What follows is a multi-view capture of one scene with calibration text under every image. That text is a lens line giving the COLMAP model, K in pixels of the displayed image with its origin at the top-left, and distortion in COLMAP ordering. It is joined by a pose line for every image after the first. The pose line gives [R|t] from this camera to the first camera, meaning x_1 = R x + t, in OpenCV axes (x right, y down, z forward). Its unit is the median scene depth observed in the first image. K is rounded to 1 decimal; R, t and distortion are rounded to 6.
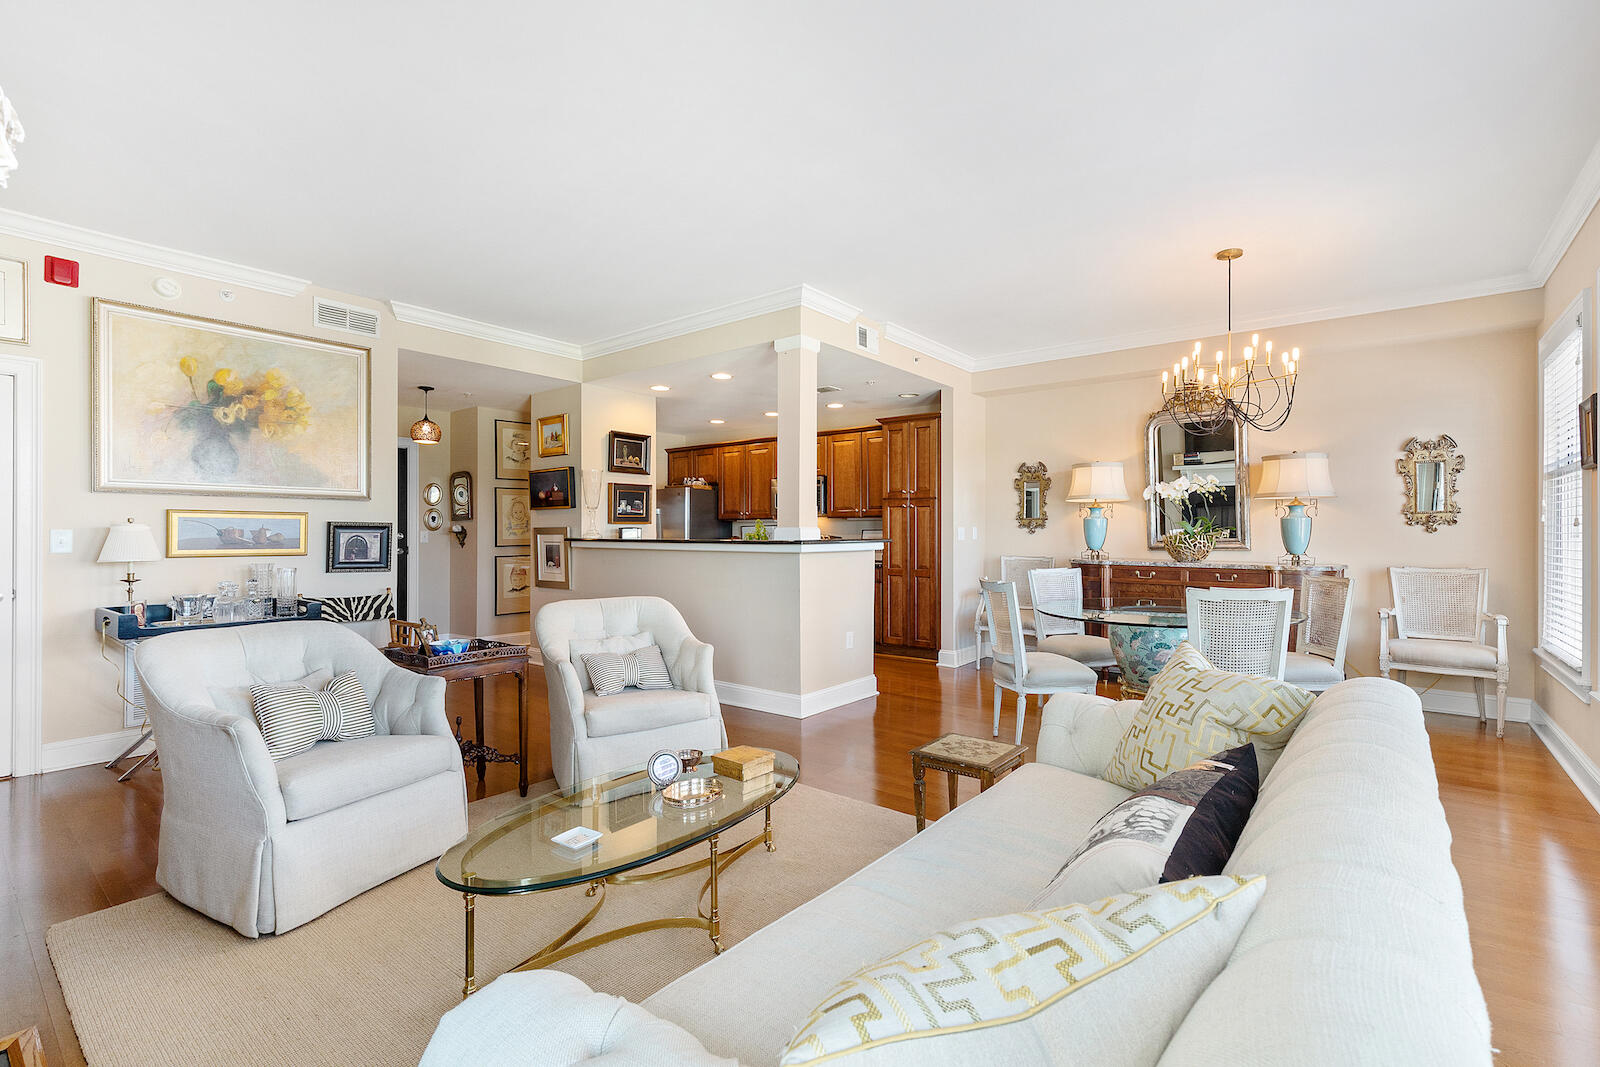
lens RADIAL K [[720.5, 0, 811.9], [0, 720.5, 533.1], [0, 0, 1]] dist [0.009738, 0.000272]
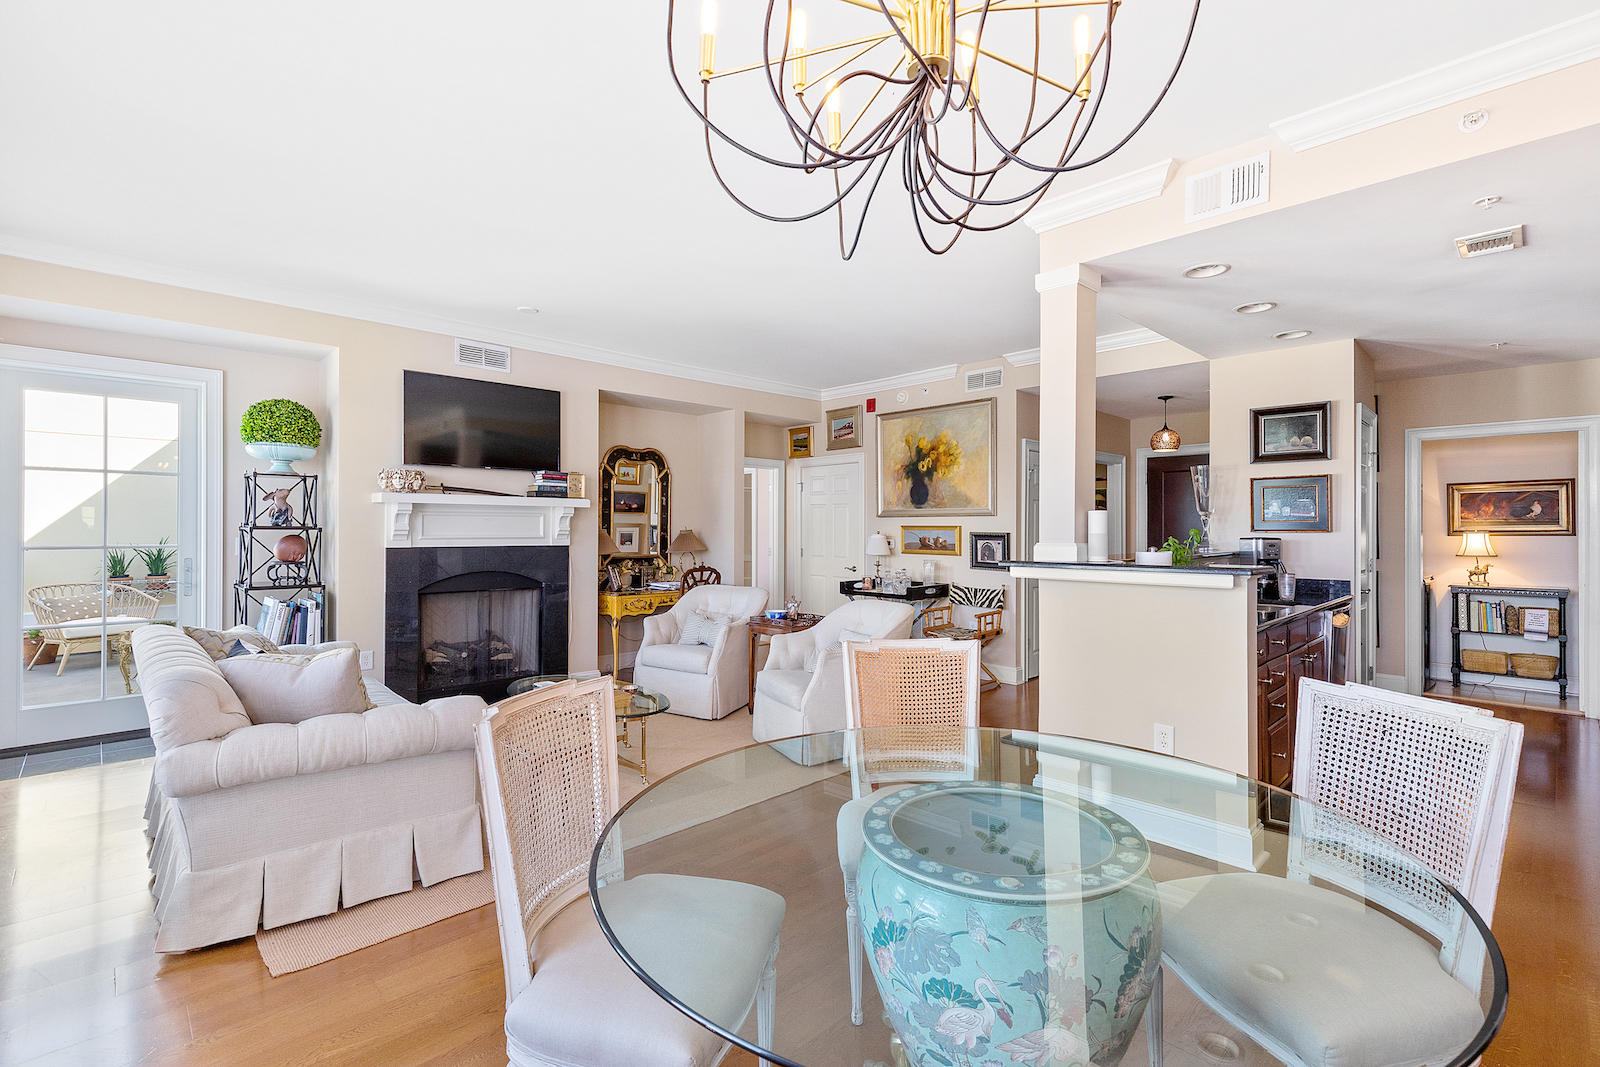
lens RADIAL K [[720.5, 0, 811.9], [0, 720.5, 533.1], [0, 0, 1]] dist [0.009738, 0.000272]
pose [[-0.126040, 0.004555, -0.992015, 0.695400], [-0.001501, 0.999987, 0.004783, -0.019436], [0.992024, 0.002092, -0.126031, 0.831499]]
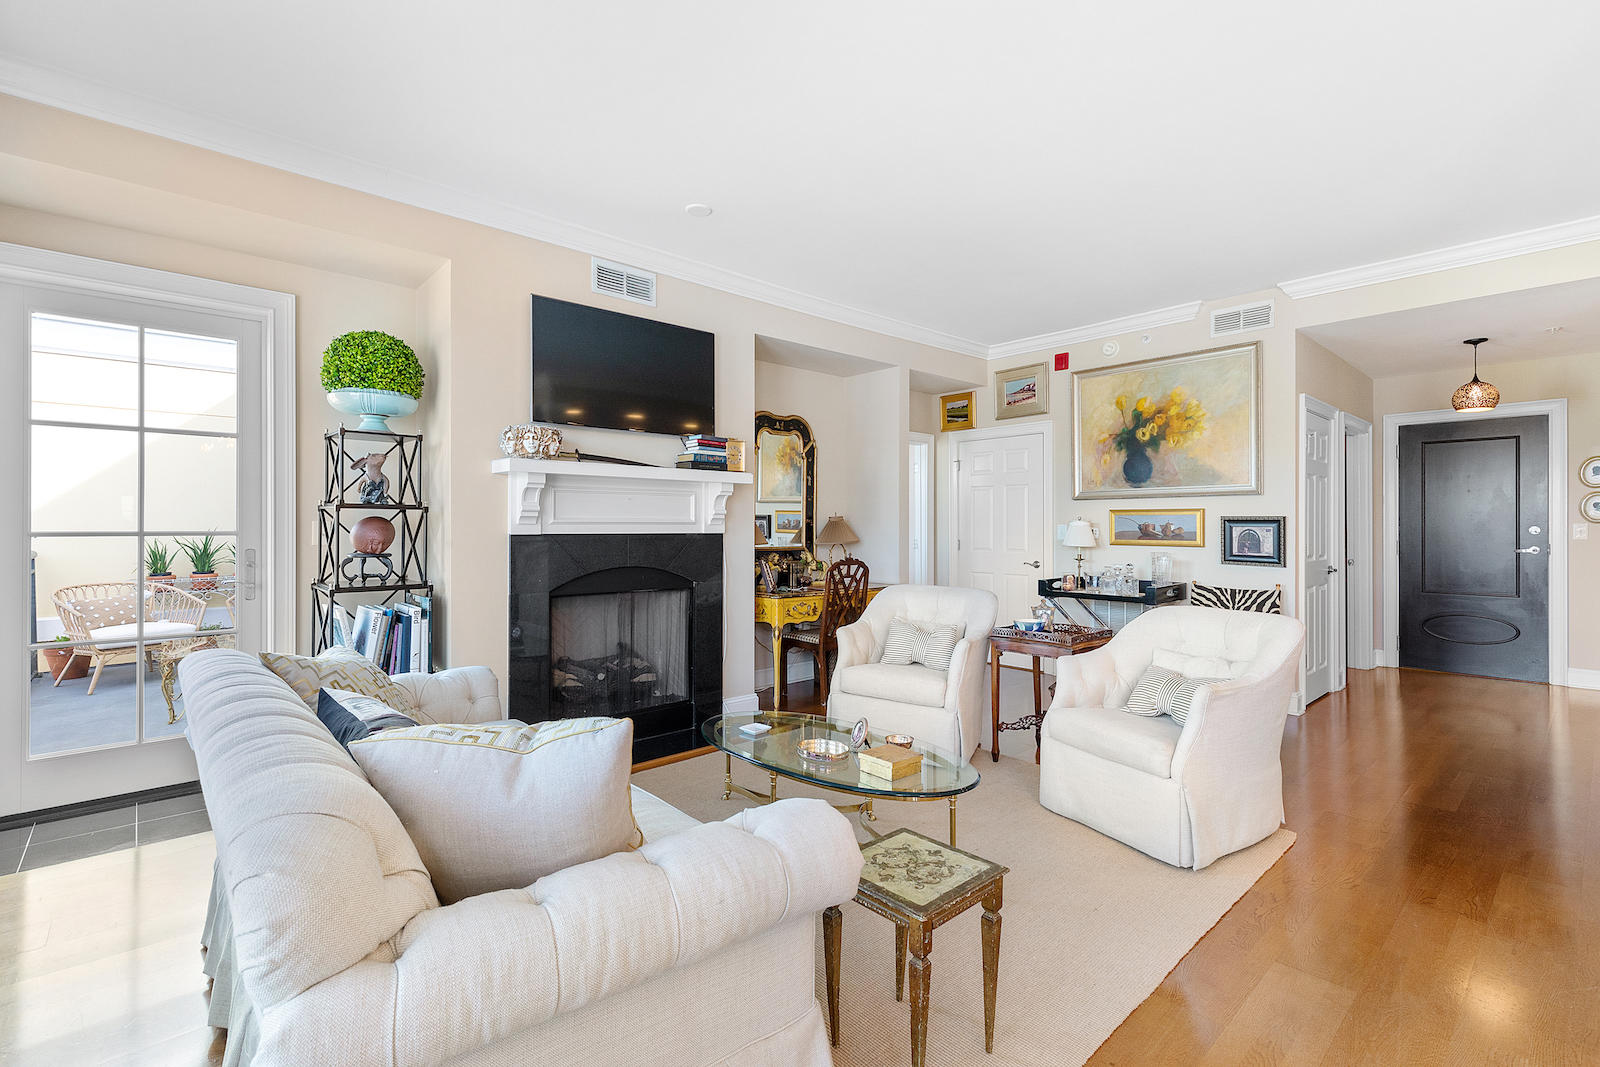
lens RADIAL K [[717.0, 0, 809.3], [0, 717.0, 531.1], [0, 0, 1]] dist [0.007993, -0.000302]
pose [[-0.154298, 0.004409, -0.988015, 0.453973], [0.001590, 0.999990, 0.004214, 0.000351], [0.988023, -0.000921, -0.154303, 0.534969]]
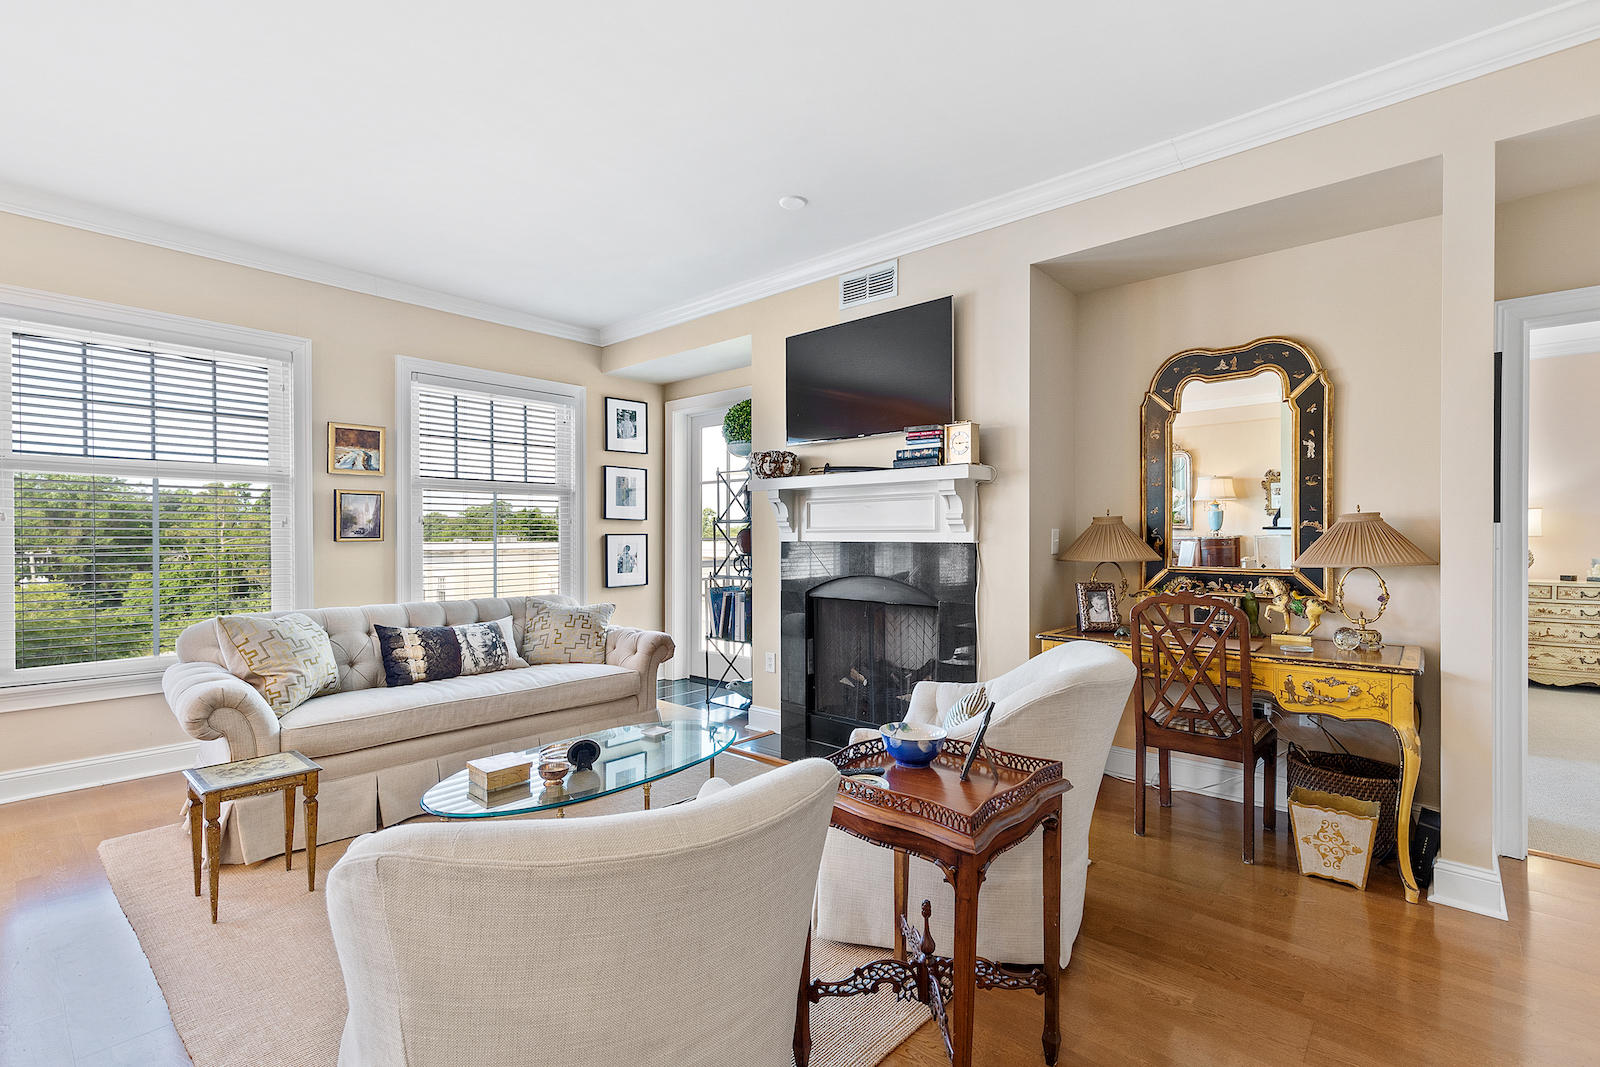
lens RADIAL K [[720.5, 0, 811.9], [0, 720.5, 533.1], [0, 0, 1]] dist [0.009738, 0.000272]
pose [[-0.998769, 0.000373, 0.049595, -0.299592], [0.000371, 1.000000, -0.000045, -0.003646], [-0.049595, -0.000027, -0.998769, 1.004785]]
